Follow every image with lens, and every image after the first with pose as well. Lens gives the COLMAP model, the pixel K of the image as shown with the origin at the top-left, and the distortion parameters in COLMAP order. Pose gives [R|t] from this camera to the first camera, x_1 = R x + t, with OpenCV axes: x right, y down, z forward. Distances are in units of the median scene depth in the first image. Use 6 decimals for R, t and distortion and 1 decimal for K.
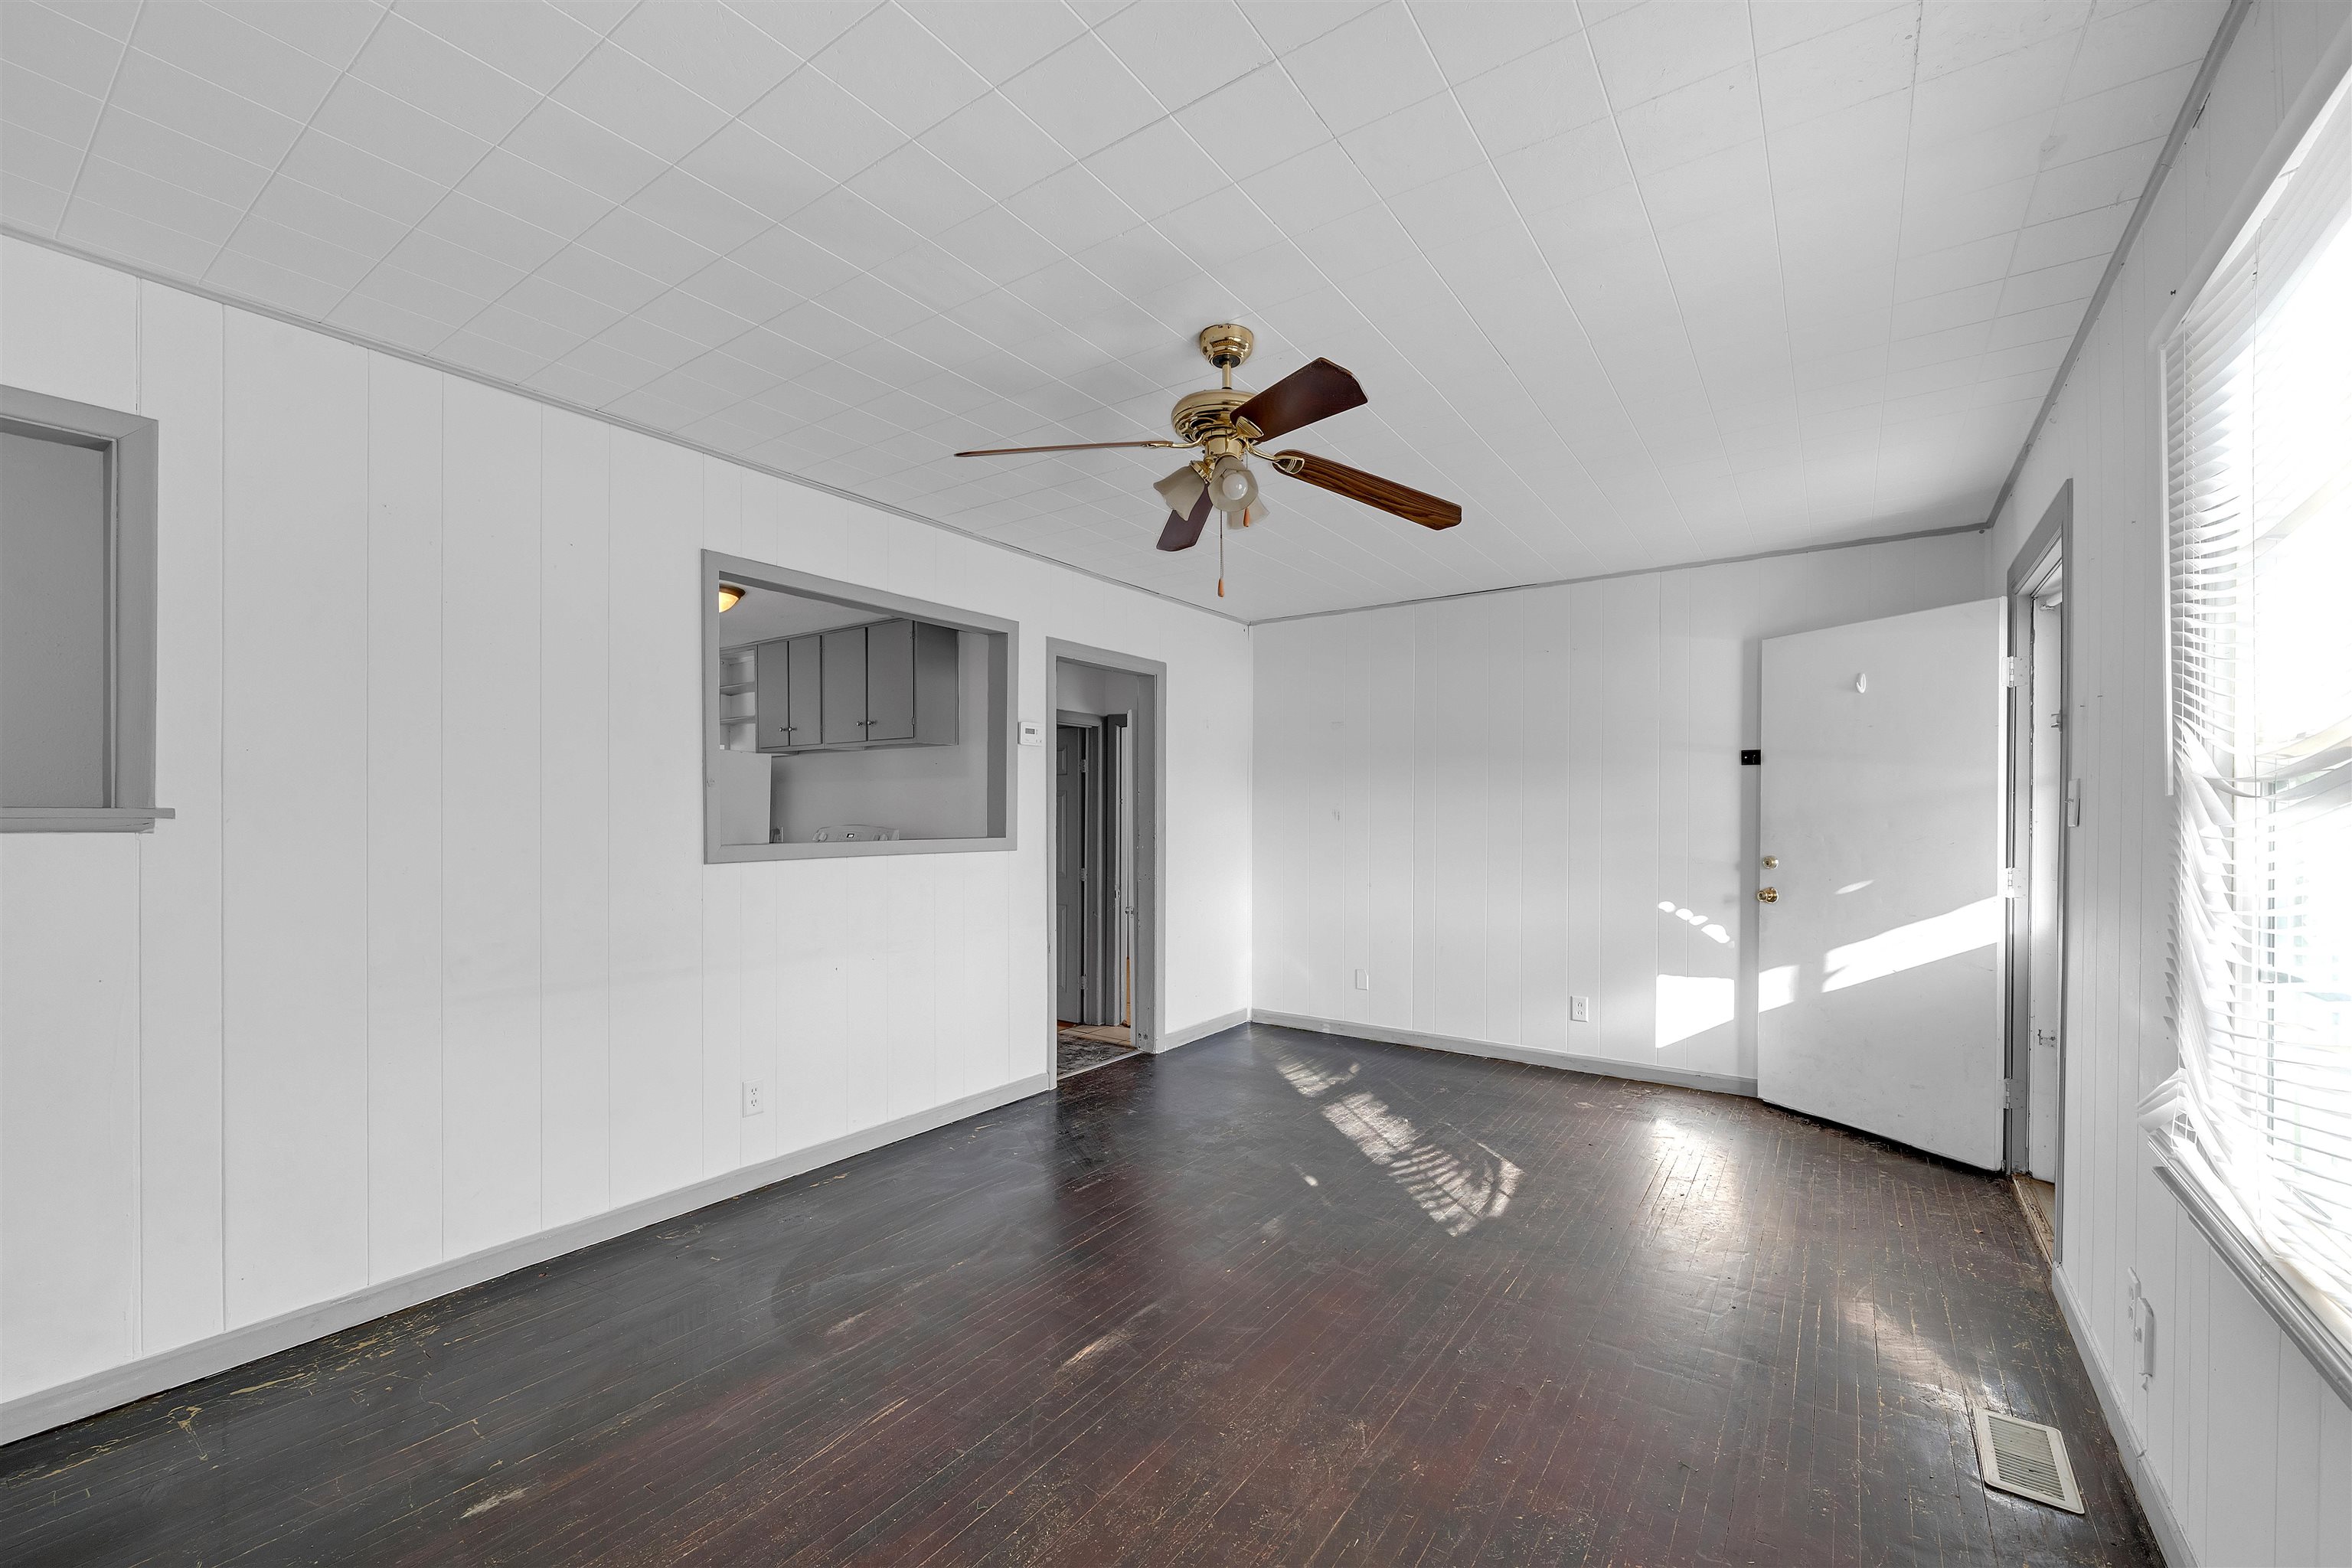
lens RADIAL K [[946.7, 0, 1211.5], [0, 946.7, 807.8], [0, 0, 1]] dist [-0.005090, 0.000216]
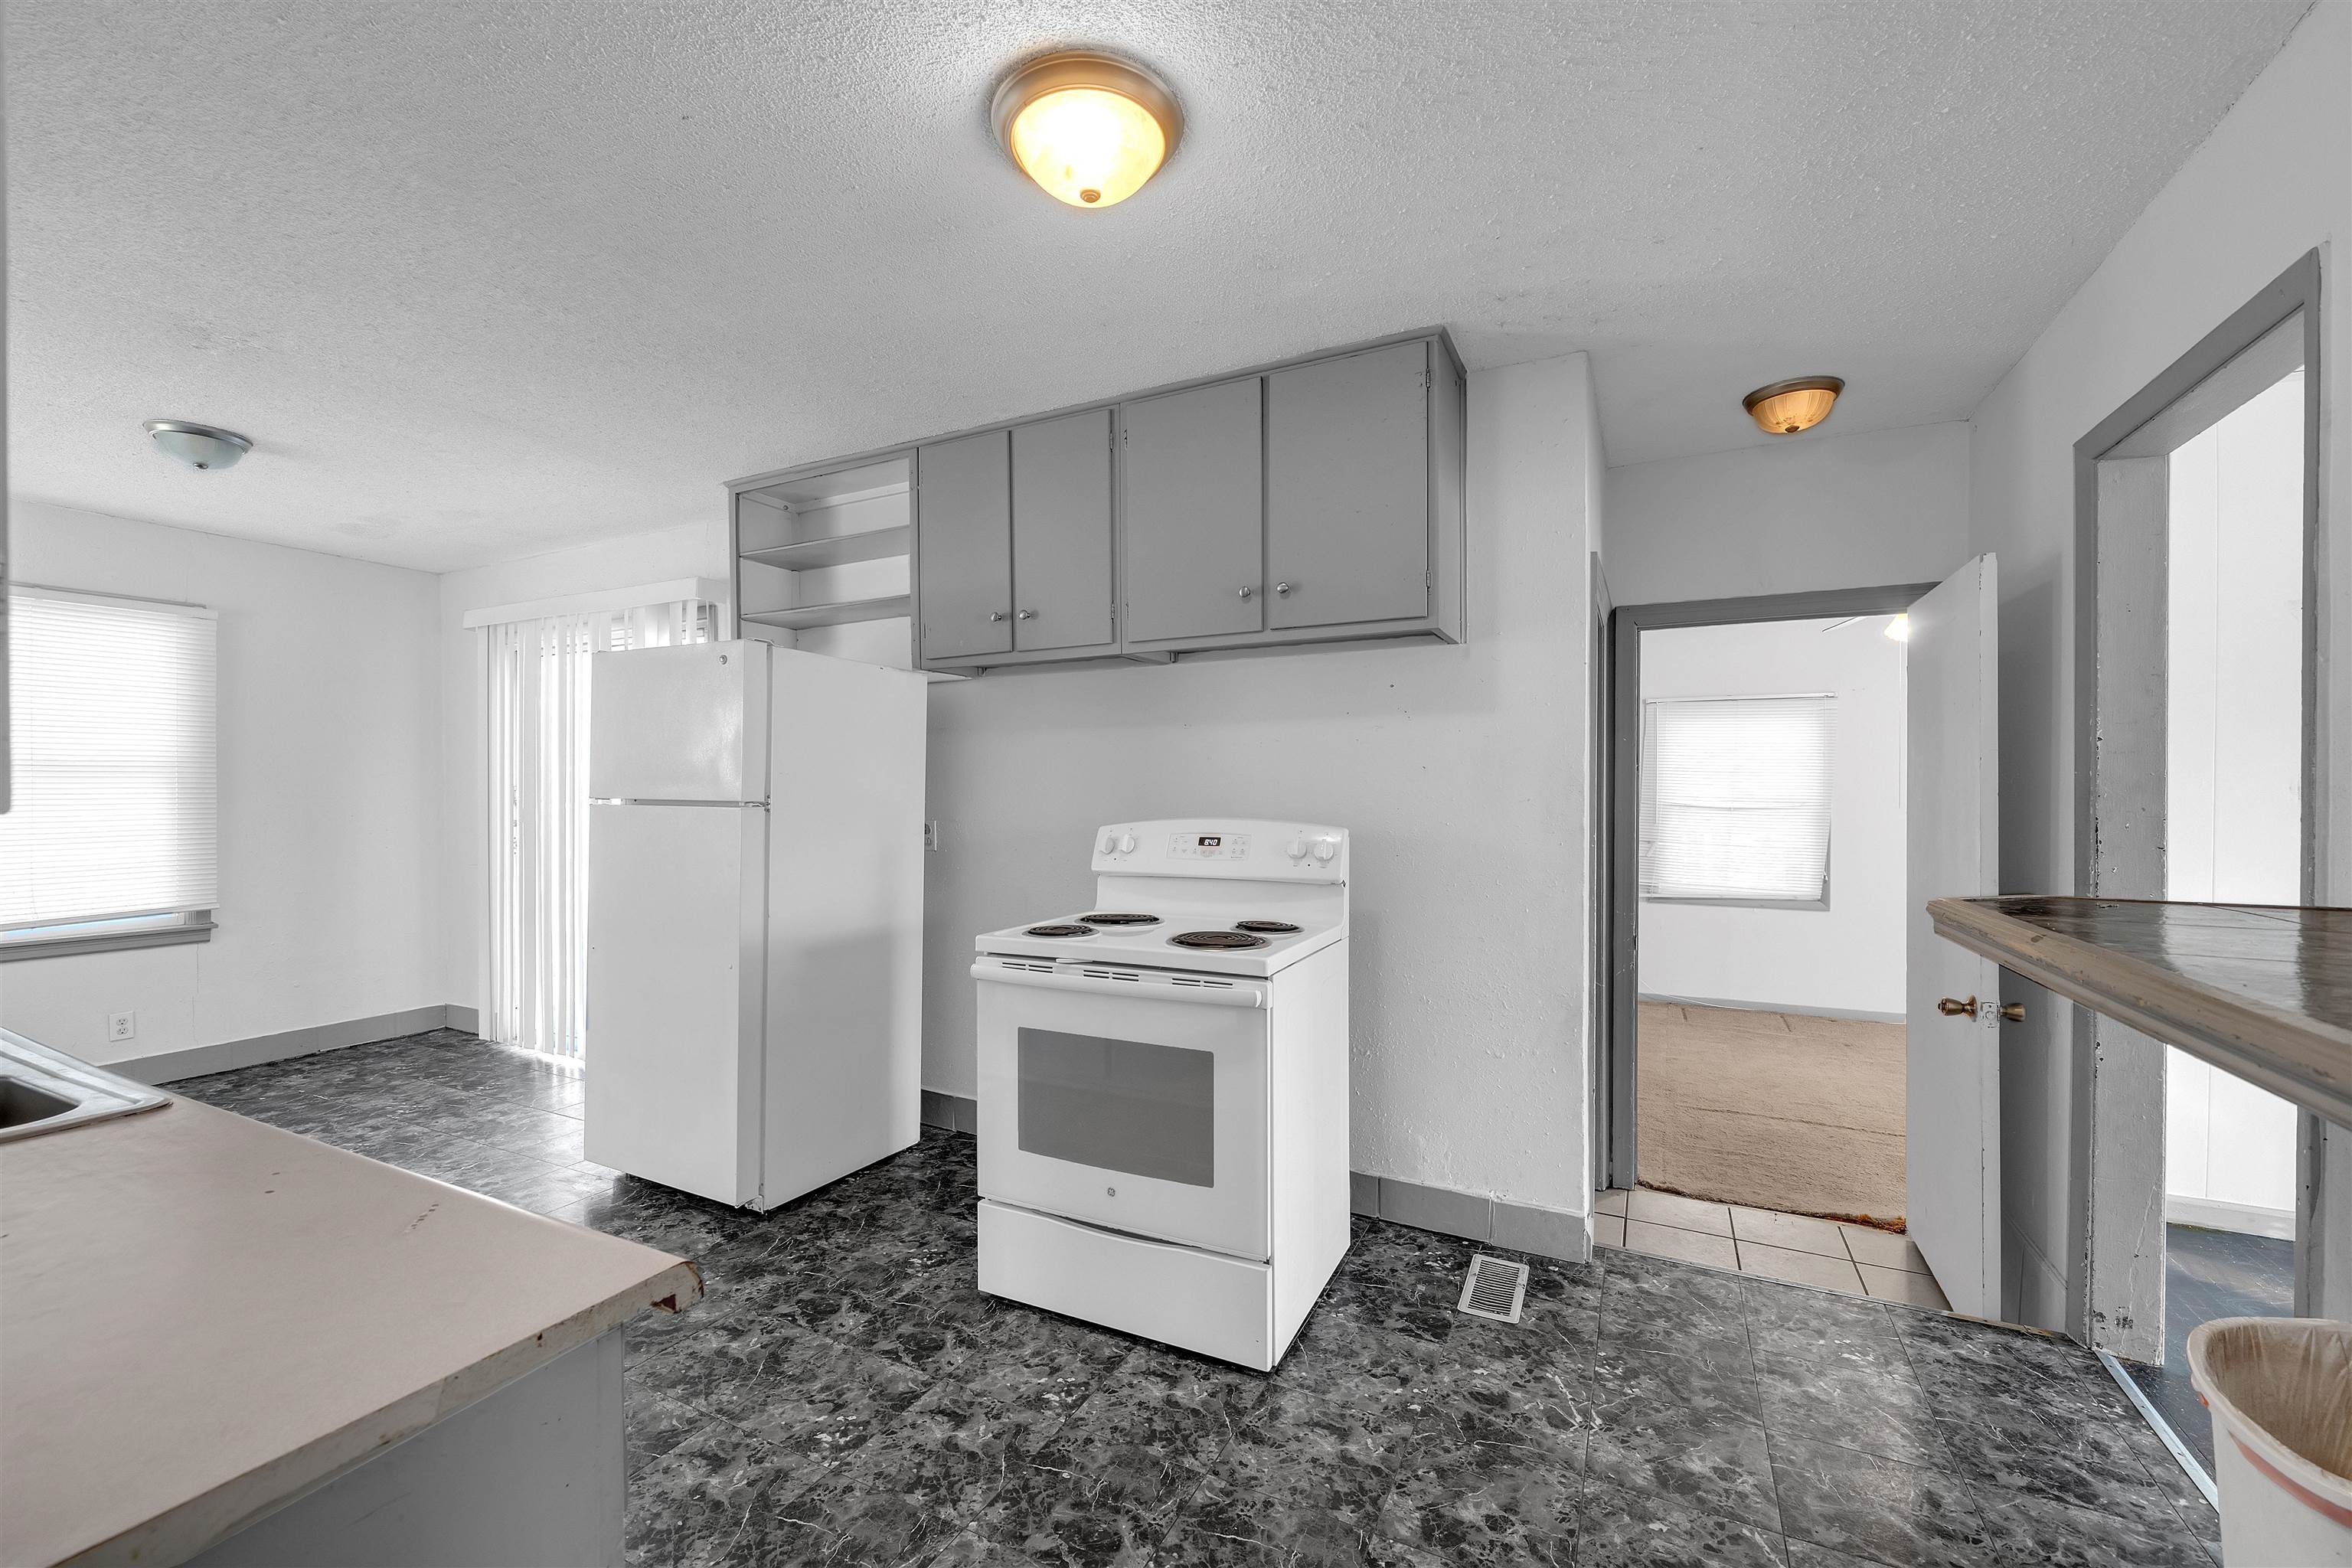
lens RADIAL K [[946.7, 0, 1160.3], [0, 946.7, 792.3], [0, 0, 1]] dist [-0.005090, 0.000216]
pose [[0.991715, 0.005870, 0.128321, -0.705875], [-0.006470, 0.999970, 0.004259, 0.008146], [-0.128292, -0.005054, 0.991724, 0.823644]]
